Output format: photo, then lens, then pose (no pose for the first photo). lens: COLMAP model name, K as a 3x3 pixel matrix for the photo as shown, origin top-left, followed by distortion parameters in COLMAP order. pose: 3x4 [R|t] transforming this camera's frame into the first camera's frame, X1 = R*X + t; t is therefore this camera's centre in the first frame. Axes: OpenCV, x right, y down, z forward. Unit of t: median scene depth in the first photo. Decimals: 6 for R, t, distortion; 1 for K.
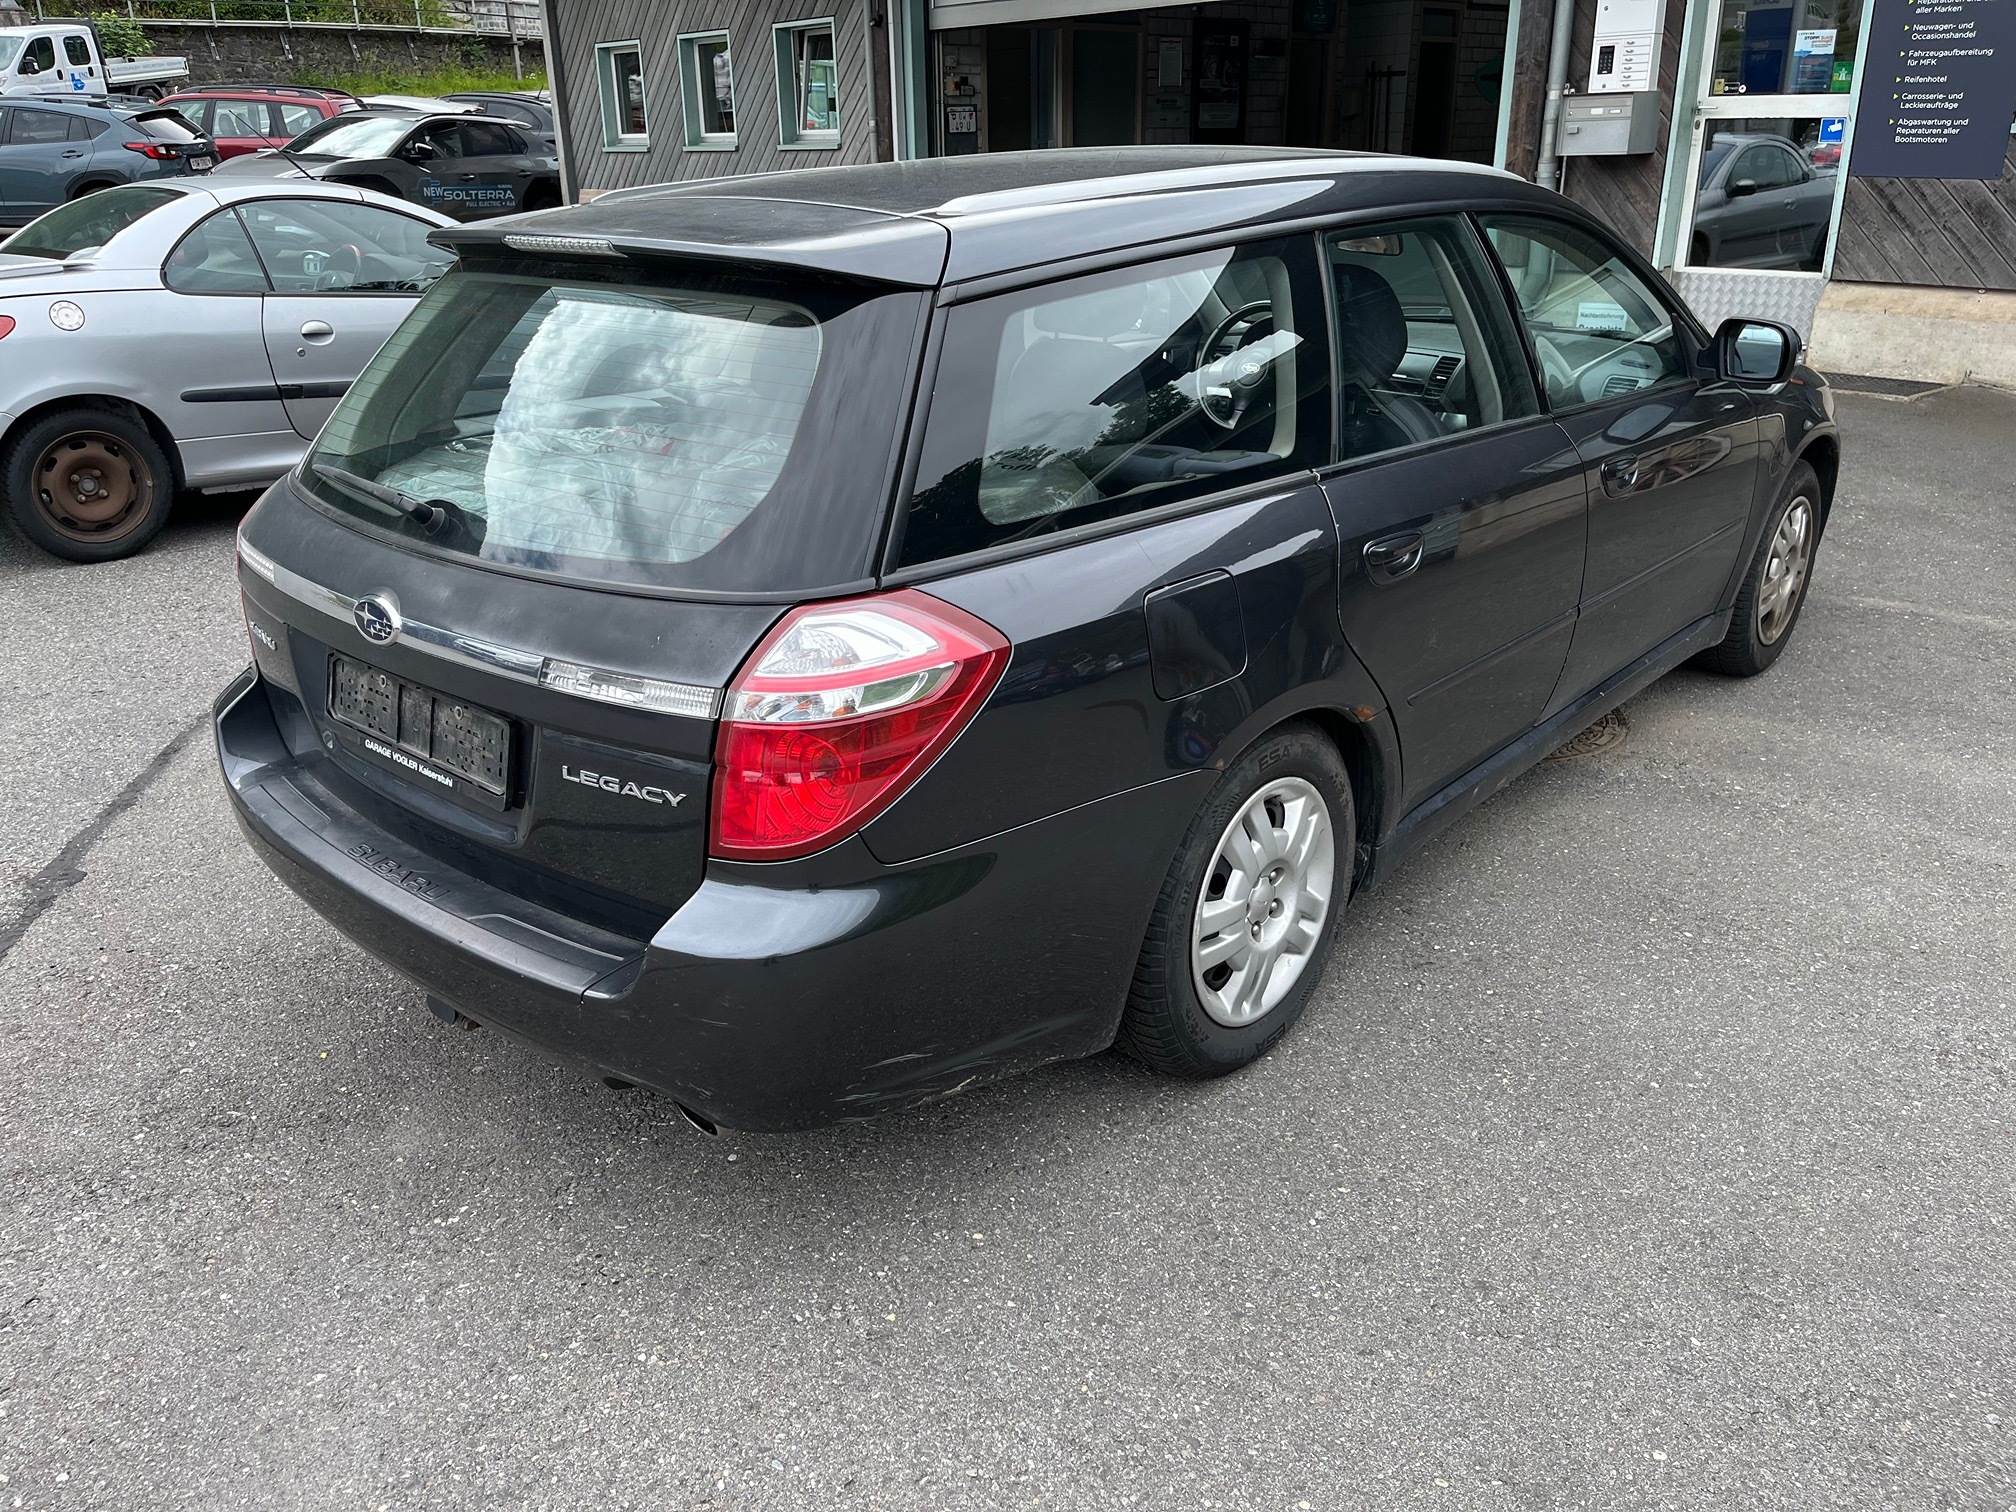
lens RADIAL K [[1559.7, 0, 1002.5], [0, 1559.7, 744.6], [0, 0, 1]] dist [0.075123, -0.117104]
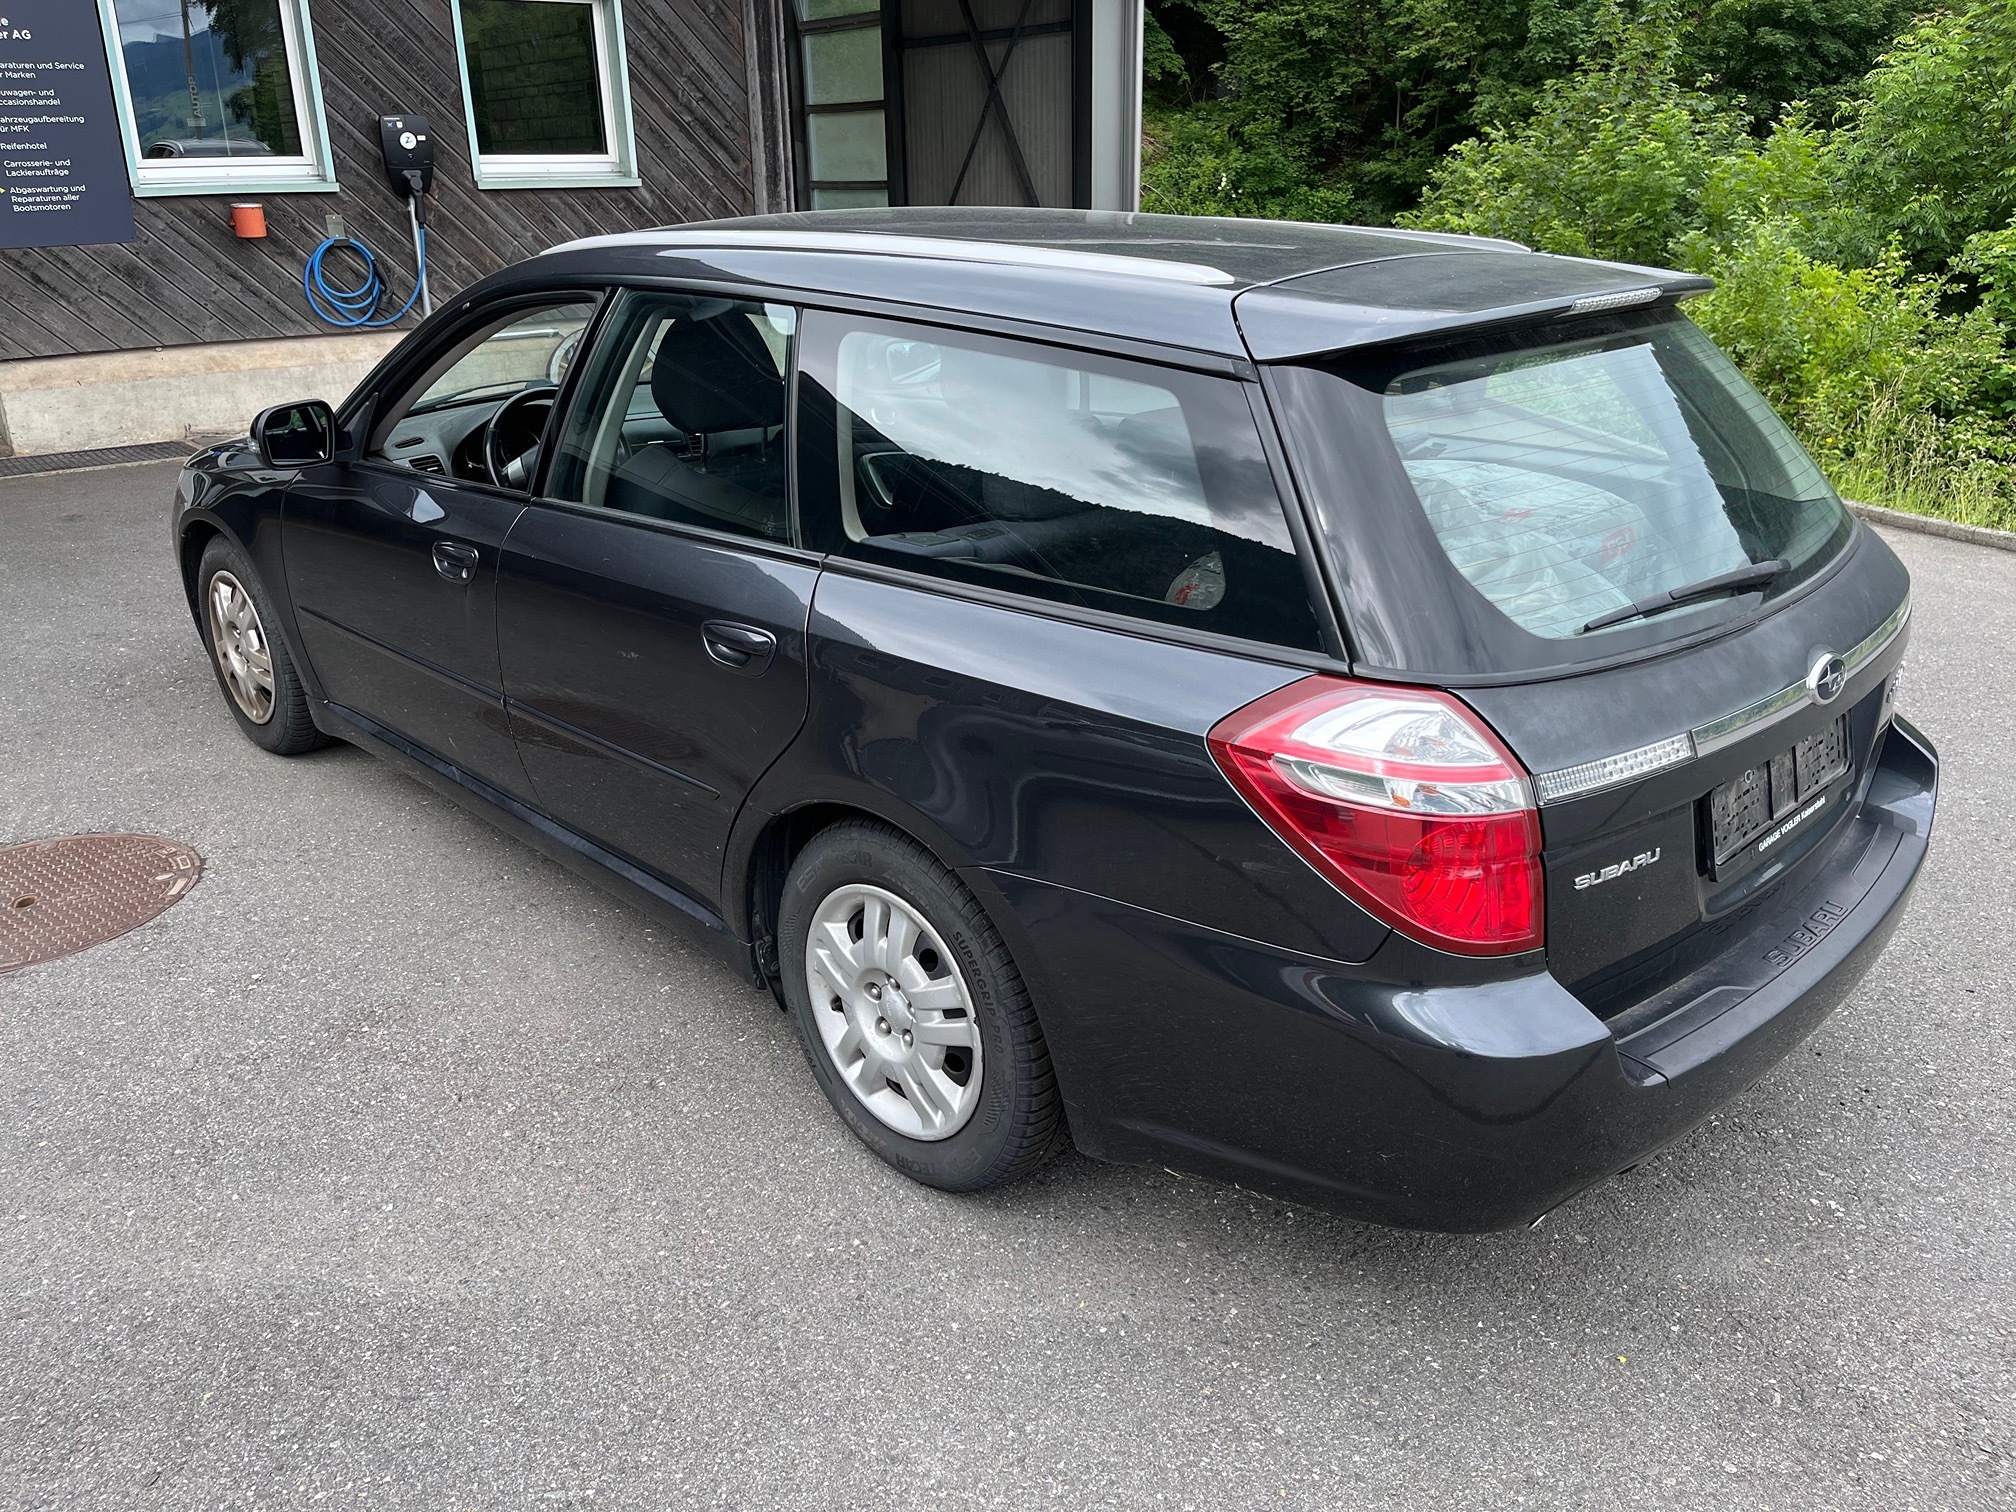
lens RADIAL K [[1559.7, 0, 1002.5], [0, 1559.7, 744.6], [0, 0, 1]] dist [0.075123, -0.117104]
pose [[0.057921, -0.336044, 0.940063, -0.403471], [0.373980, 0.880380, 0.291667, -0.153937], [-0.925626, 0.334671, 0.176666, 0.389834]]
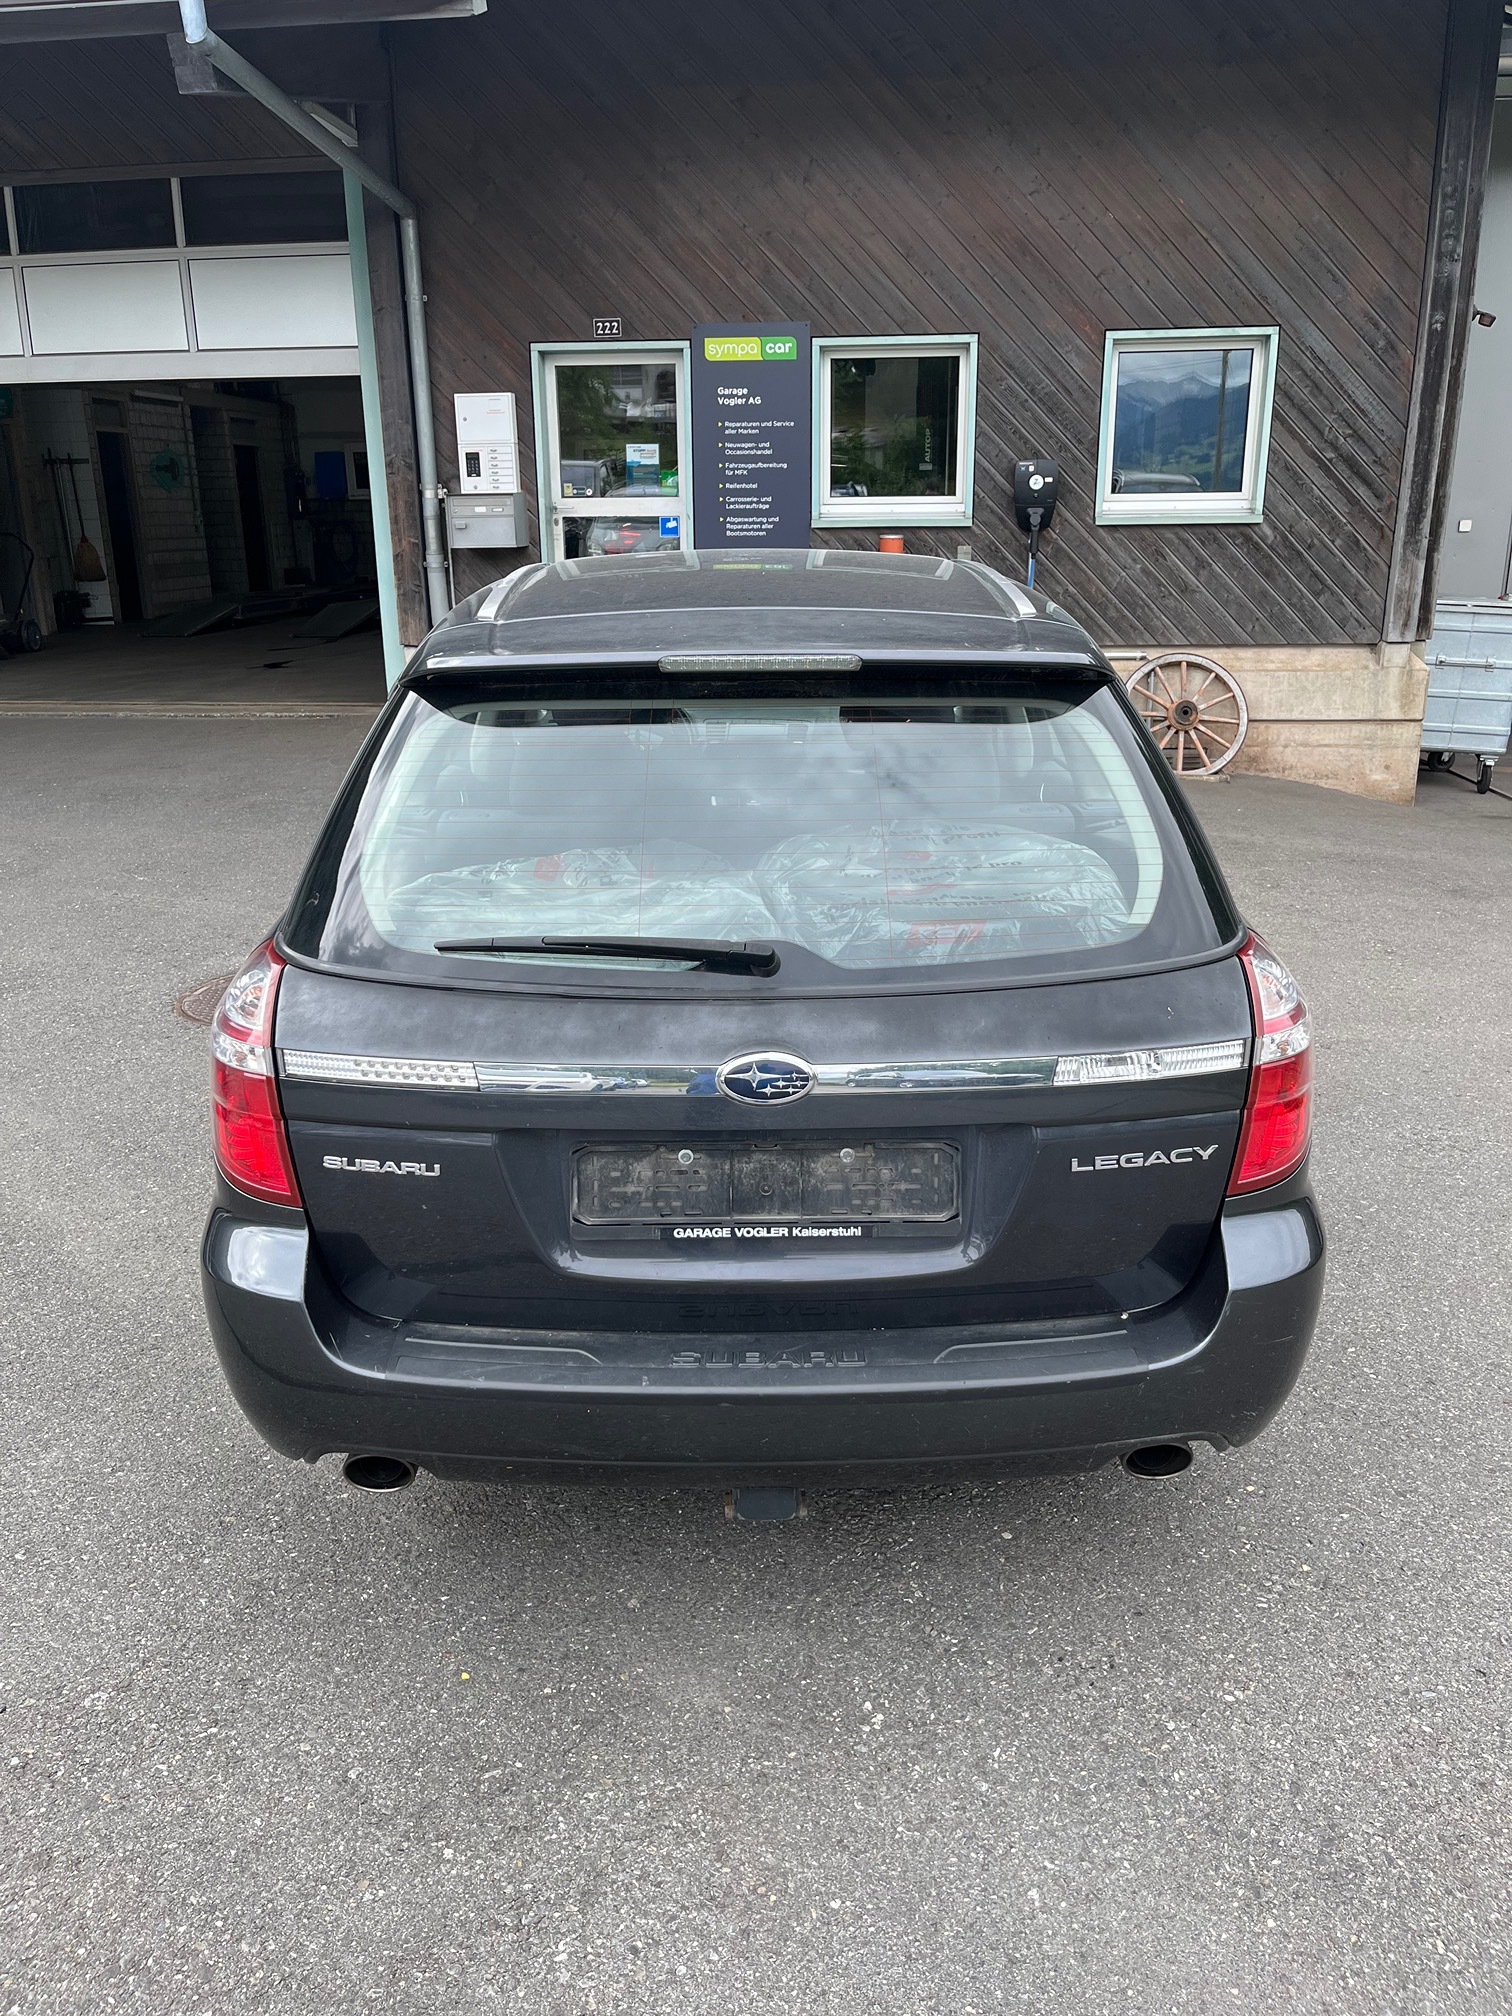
lens RADIAL K [[1541.5, 0, 760.7], [0, 1541.5, 979.1], [0, 0, 1]] dist [0.051297, -0.002836]
pose [[0.737137, -0.189355, 0.648670, -0.285158], [0.242349, 0.970158, 0.007800, -0.042149], [-0.630790, 0.151455, 0.761030, 0.095741]]
